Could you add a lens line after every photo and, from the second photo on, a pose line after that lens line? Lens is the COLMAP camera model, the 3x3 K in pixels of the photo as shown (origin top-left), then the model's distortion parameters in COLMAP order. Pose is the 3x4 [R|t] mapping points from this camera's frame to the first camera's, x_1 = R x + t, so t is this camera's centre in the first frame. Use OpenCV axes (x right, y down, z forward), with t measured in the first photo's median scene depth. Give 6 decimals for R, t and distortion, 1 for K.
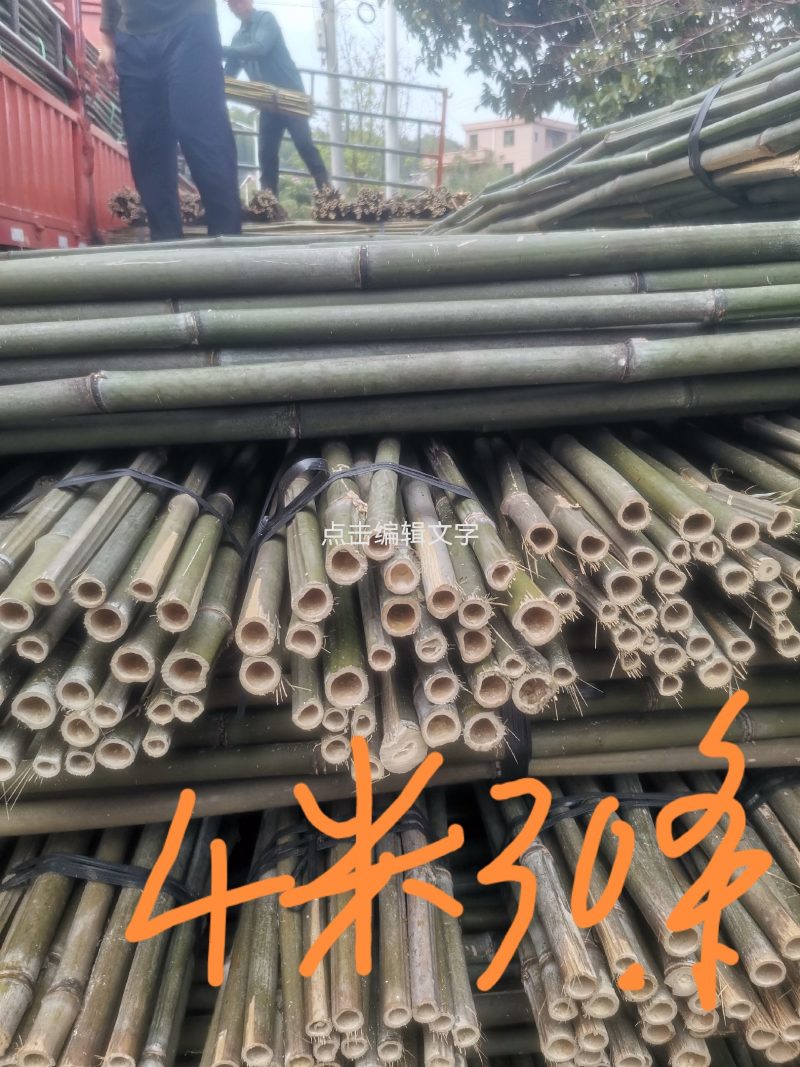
lens RADIAL K [[807.3, 0, 400.0], [0, 807.3, 533.5], [0, 0, 1]] dist [0.099186, -0.129288]
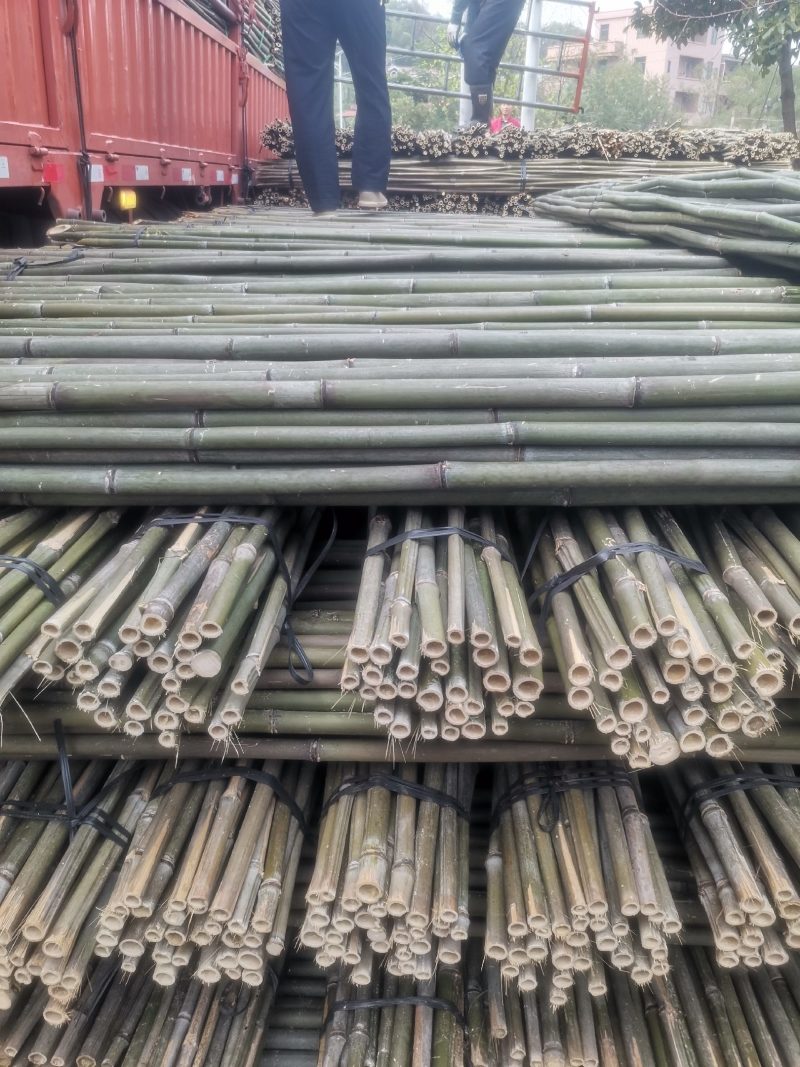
lens RADIAL K [[807.3, 0, 400.0], [0, 807.3, 533.5], [0, 0, 1]] dist [0.099186, -0.129288]
pose [[0.992277, 0.074656, -0.099060, -0.317559], [-0.063355, 0.991607, 0.112698, -0.247577], [0.106642, -0.105551, 0.988679, -0.476711]]
